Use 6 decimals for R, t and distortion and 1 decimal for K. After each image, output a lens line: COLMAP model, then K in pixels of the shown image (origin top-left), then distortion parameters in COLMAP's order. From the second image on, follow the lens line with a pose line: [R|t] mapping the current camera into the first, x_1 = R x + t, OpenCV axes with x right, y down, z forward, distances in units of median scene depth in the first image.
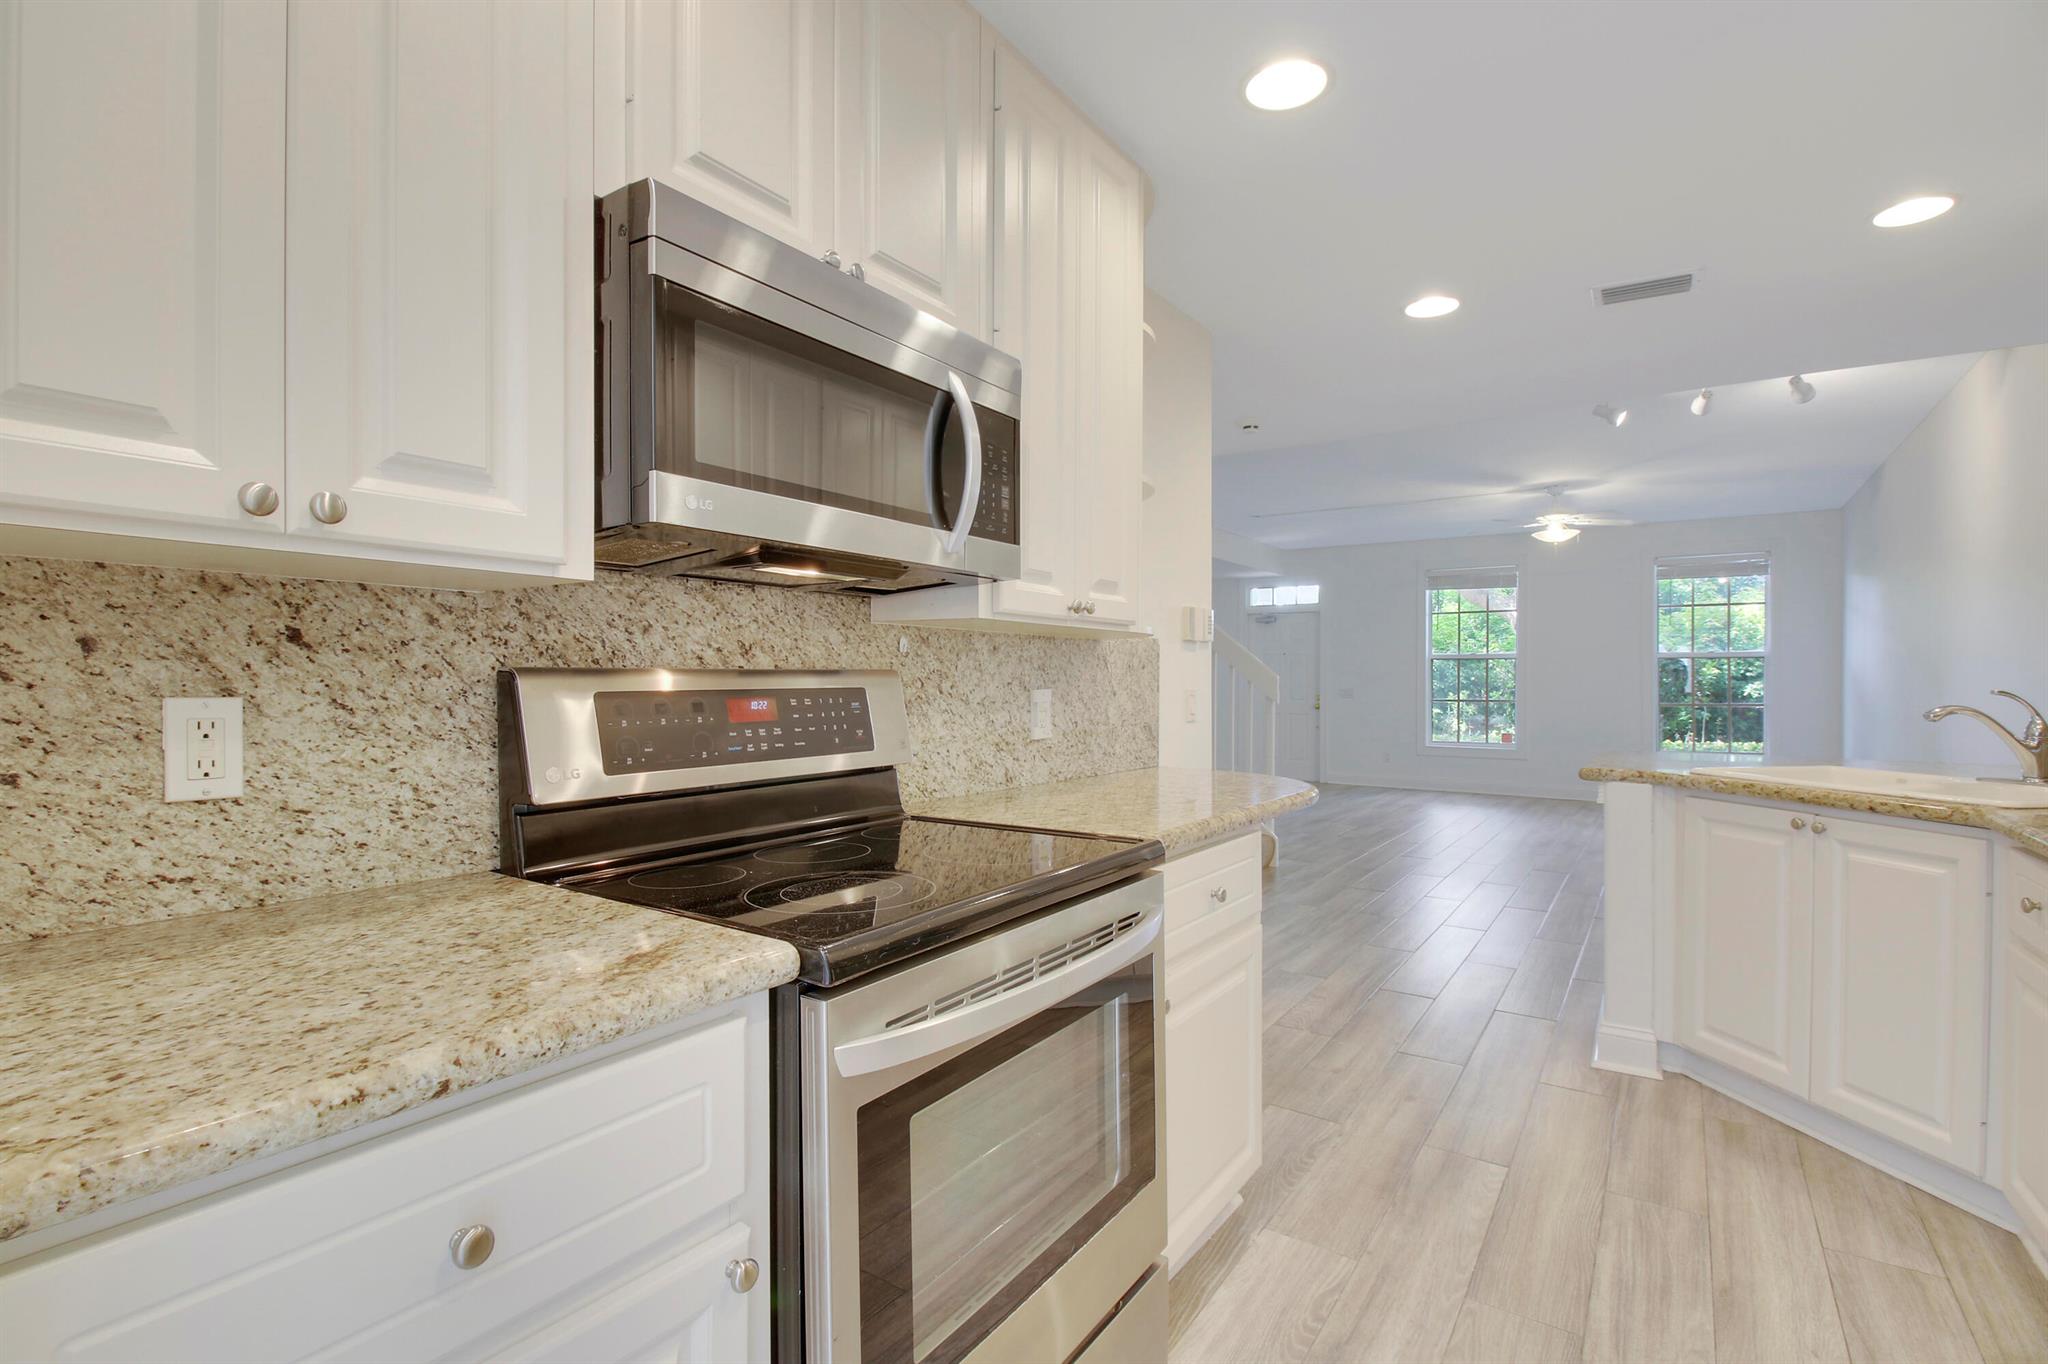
lens RADIAL K [[962.6, 0, 1024.0], [0, 962.6, 682.0], [0, 0, 1]] dist [0.003073, -0.019815]
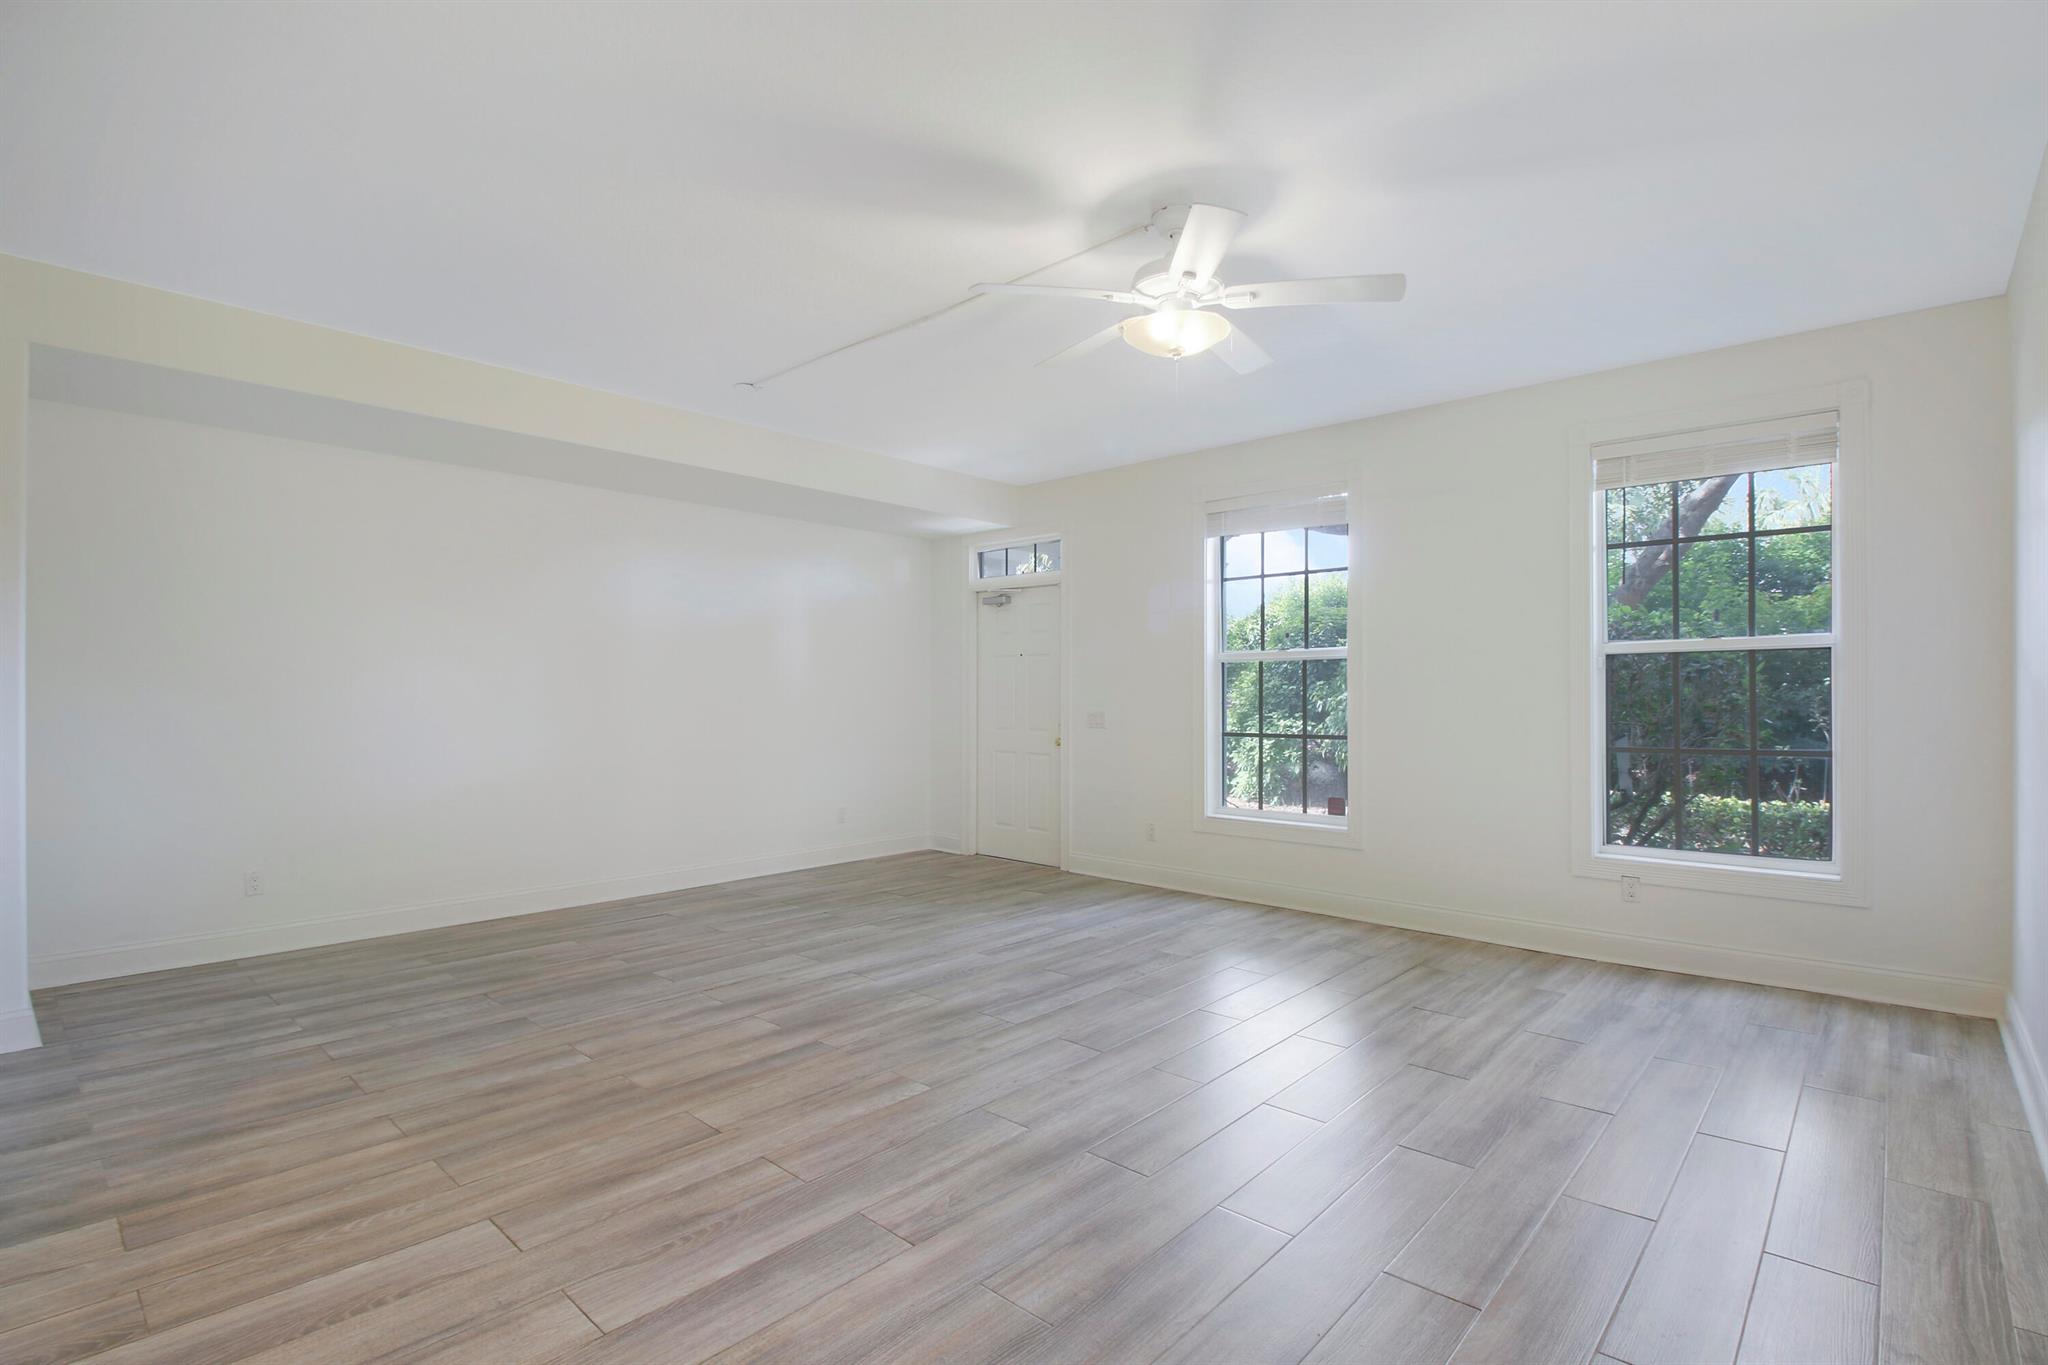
lens RADIAL K [[968.0, 0, 1026.5], [0, 968.0, 690.6], [0, 0, 1]] dist [0.000344, -0.021164]
pose [[0.990974, 0.002467, -0.134034, 0.445052], [-0.003314, 0.999976, -0.006096, -0.003468], [0.134016, 0.006485, 0.990958, 0.488023]]
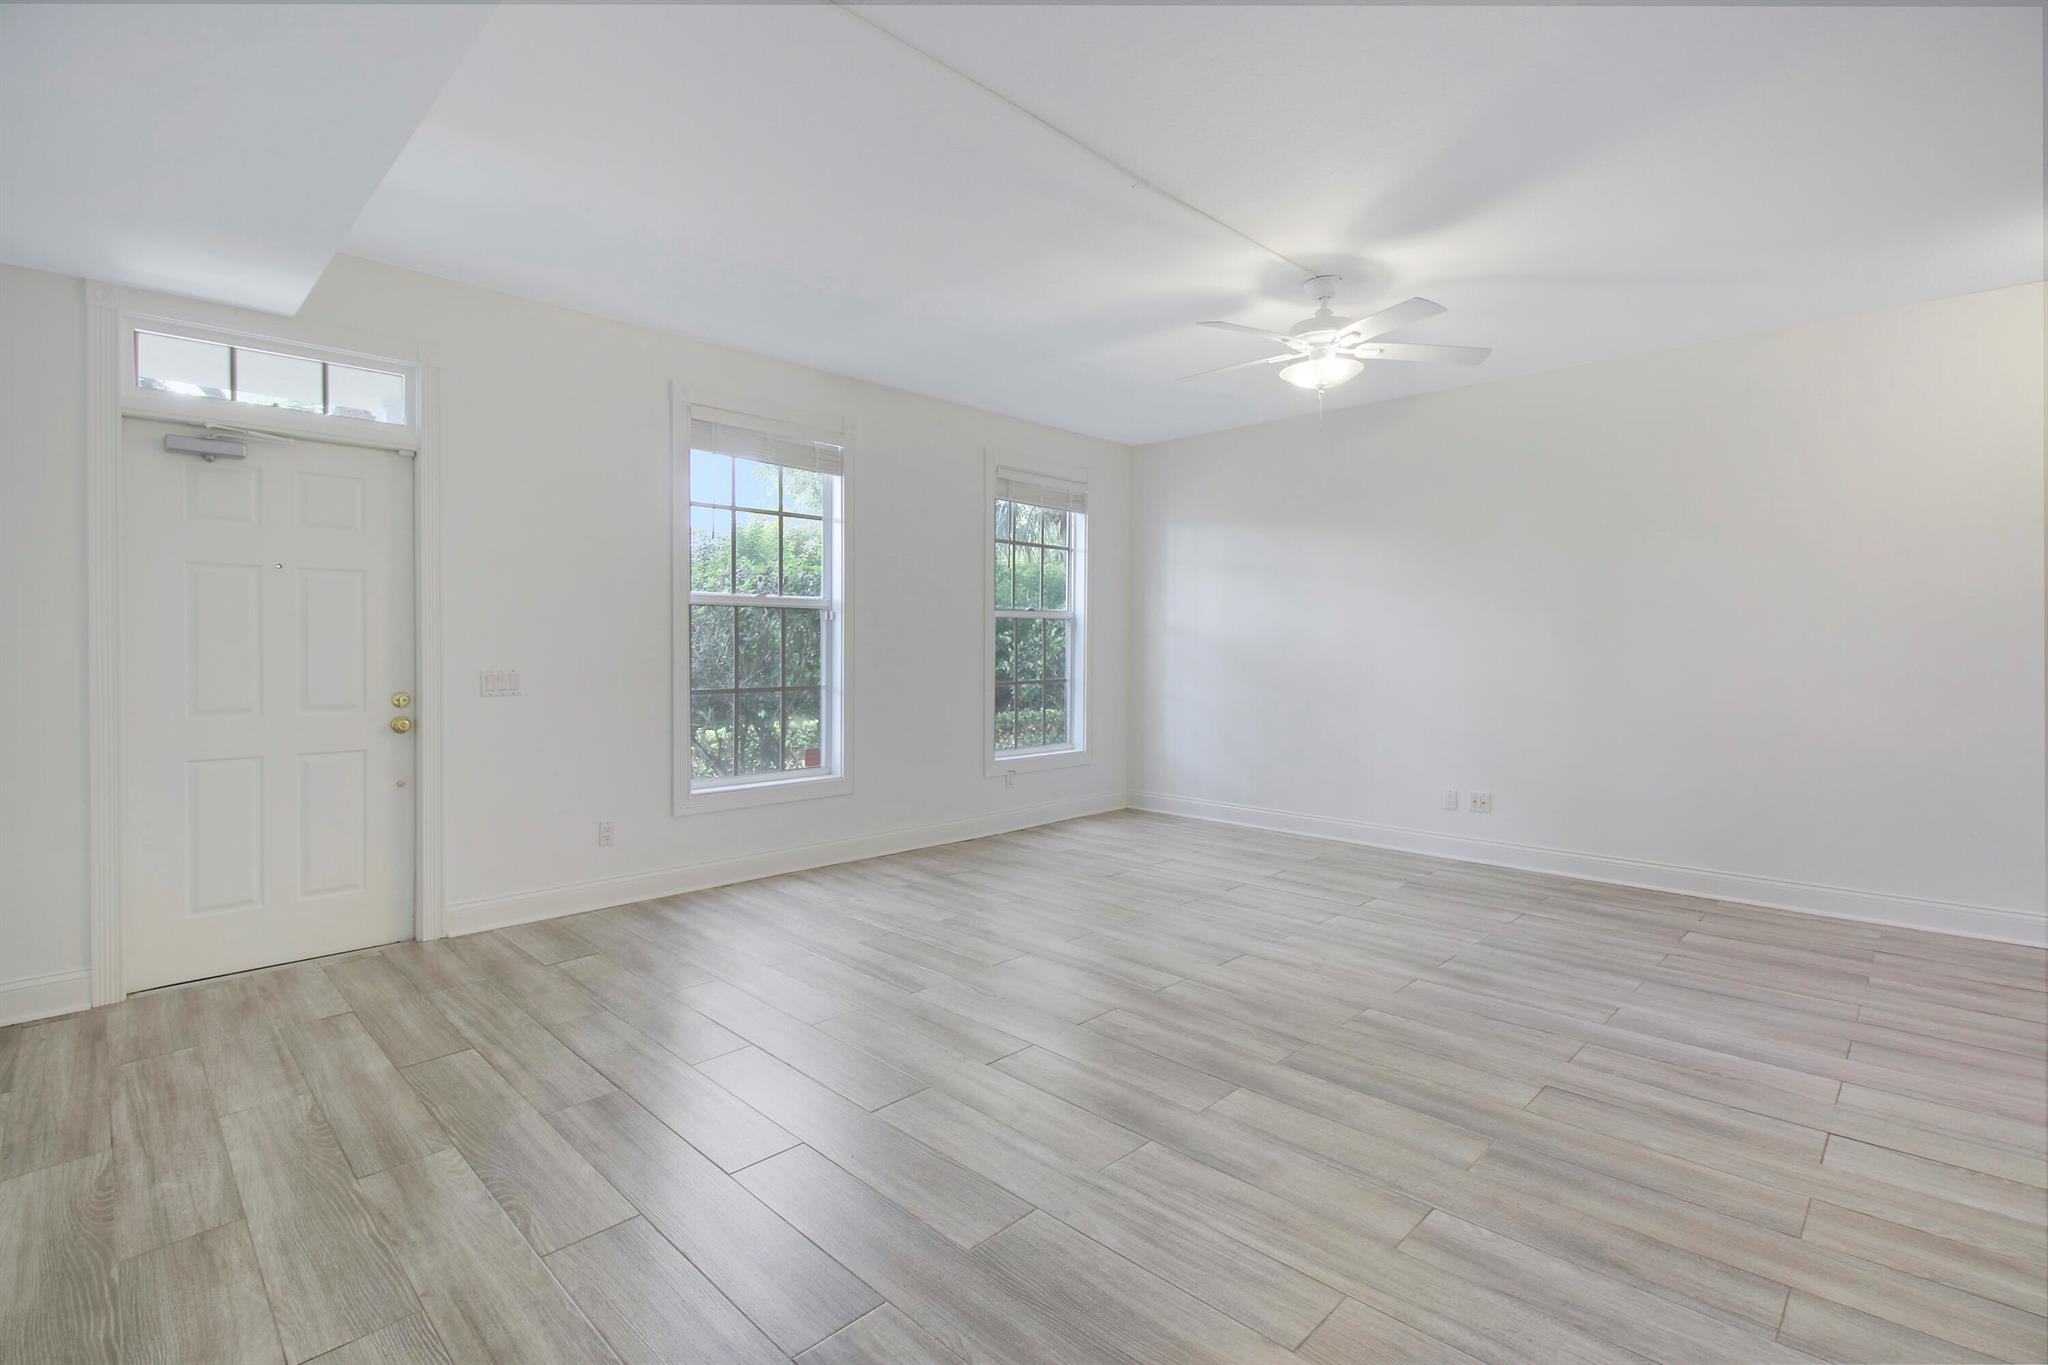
lens RADIAL K [[950.9, 0, 1024.0], [0, 950.9, 682.5], [0, 0, 1]] dist [0.001463, -0.013566]
pose [[0.172726, -0.035896, 0.984316, 0.004904], [-0.003345, 0.999309, 0.037029, -0.004121], [-0.984964, -0.009688, 0.172486, 0.876150]]
